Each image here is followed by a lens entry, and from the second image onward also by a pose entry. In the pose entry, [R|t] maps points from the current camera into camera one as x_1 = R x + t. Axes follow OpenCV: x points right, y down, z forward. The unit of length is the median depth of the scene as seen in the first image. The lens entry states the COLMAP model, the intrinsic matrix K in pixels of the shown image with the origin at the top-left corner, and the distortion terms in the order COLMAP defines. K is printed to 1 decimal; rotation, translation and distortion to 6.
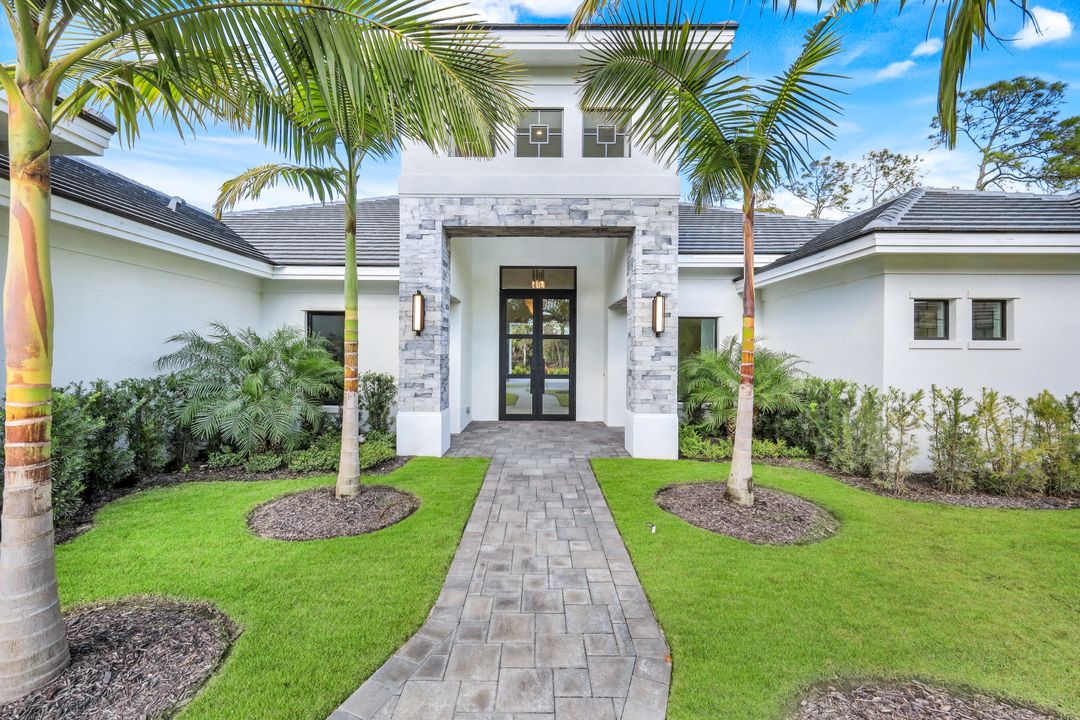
lens RADIAL K [[439.1, 0, 535.7], [0, 439.1, 345.1], [0, 0, 1]] dist [0.000826, 0.000223]
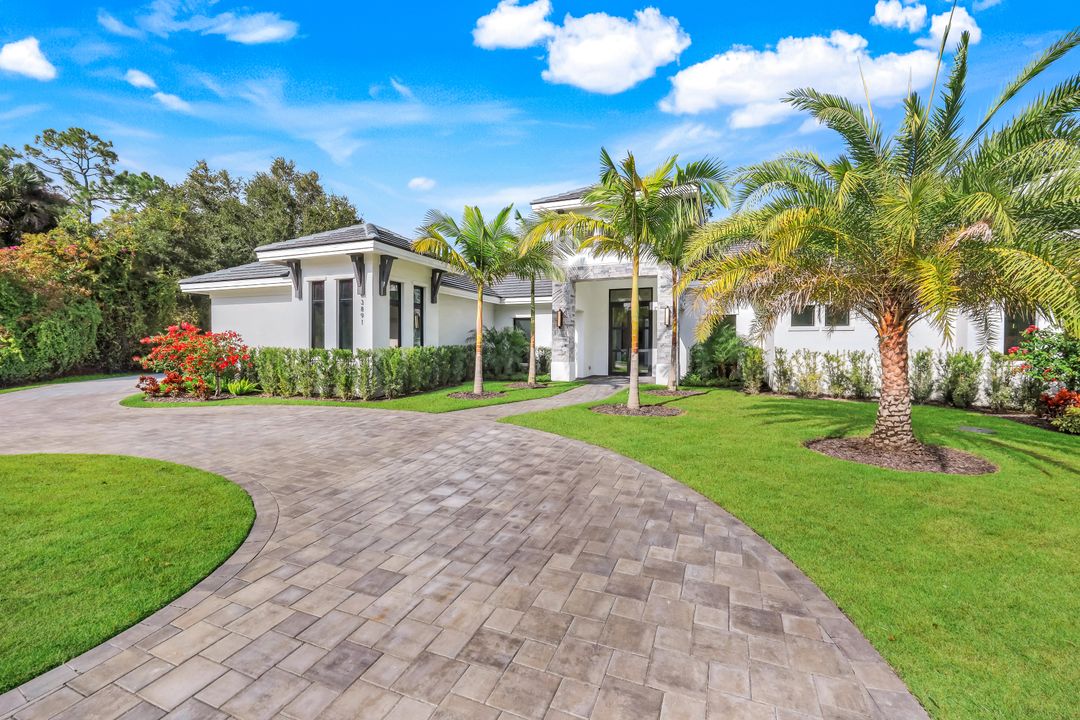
lens RADIAL K [[469.3, 0, 537.4], [0, 469.3, 339.7], [0, 0, 1]] dist [-0.000847, -0.000097]
pose [[0.923827, -0.008282, -0.382719, 0.474970], [0.007491, 0.999966, -0.003558, 0.036419], [0.382736, 0.000420, 0.923858, -1.100897]]
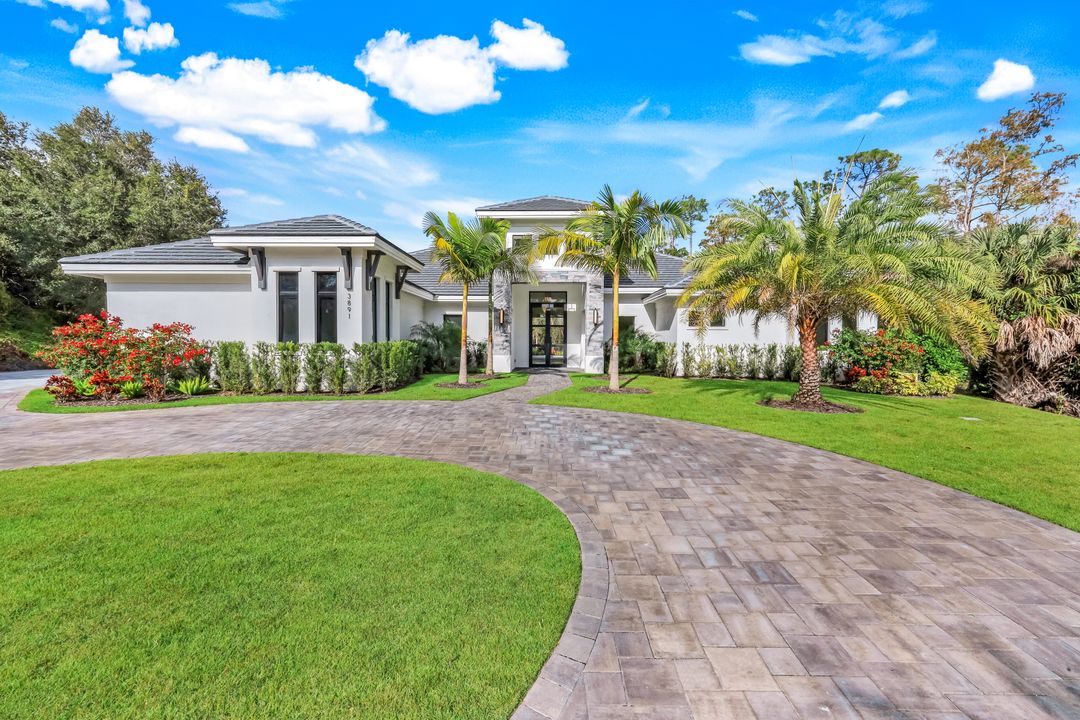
lens RADIAL K [[456.5, 0, 542.6], [0, 456.5, 340.7], [0, 0, 1]] dist [0.000017, 0.000302]
pose [[0.999983, -0.002977, -0.004984, -0.012464], [0.003015, 0.999967, 0.007604, 0.039971], [0.004961, -0.007619, 0.999959, -1.396070]]
